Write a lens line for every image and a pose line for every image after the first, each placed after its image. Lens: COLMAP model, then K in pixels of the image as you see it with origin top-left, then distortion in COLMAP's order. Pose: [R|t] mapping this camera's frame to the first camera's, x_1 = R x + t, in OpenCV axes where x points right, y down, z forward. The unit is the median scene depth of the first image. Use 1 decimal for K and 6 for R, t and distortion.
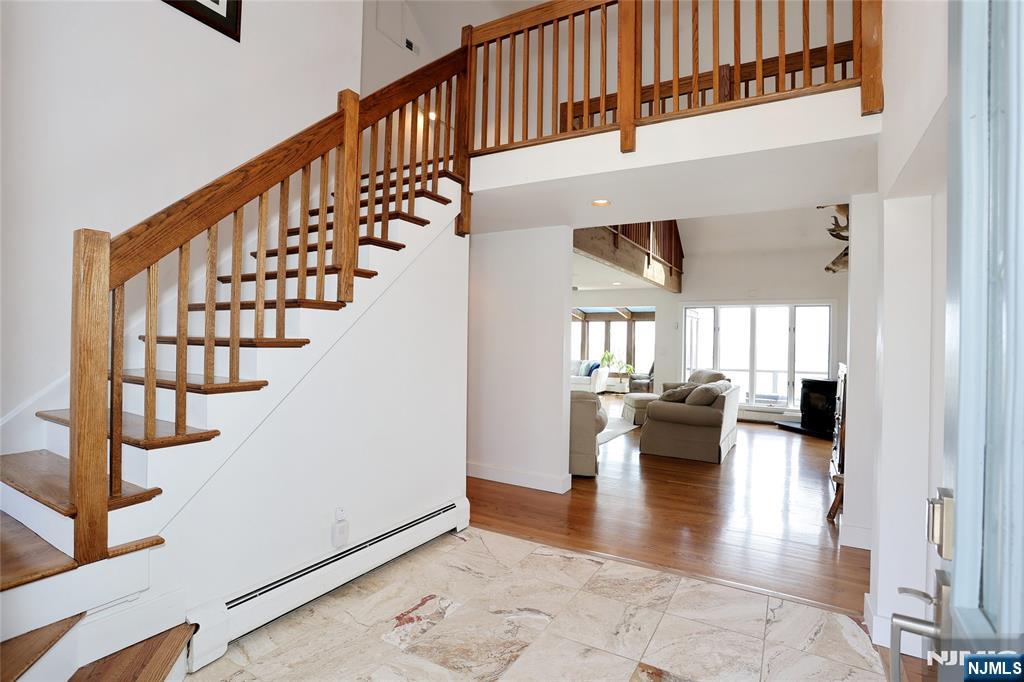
lens RADIAL K [[504.8, 0, 510.9], [0, 504.8, 339.6], [0, 0, 1]] dist [-0.004716, -0.000448]
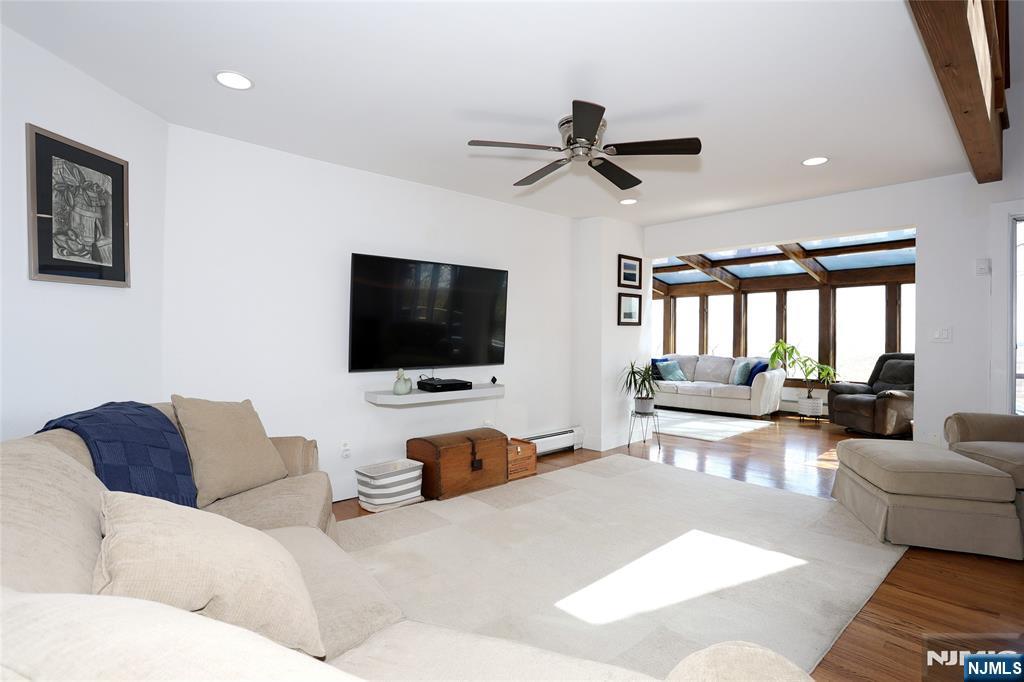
lens RADIAL K [[504.8, 0, 516.3], [0, 504.8, 339.3], [0, 0, 1]] dist [-0.004716, -0.000448]
pose [[0.960611, -0.006208, -0.277827, 0.059156], [0.006597, 0.999978, 0.000468, 0.018031], [0.277818, -0.002283, 0.960631, 0.358796]]
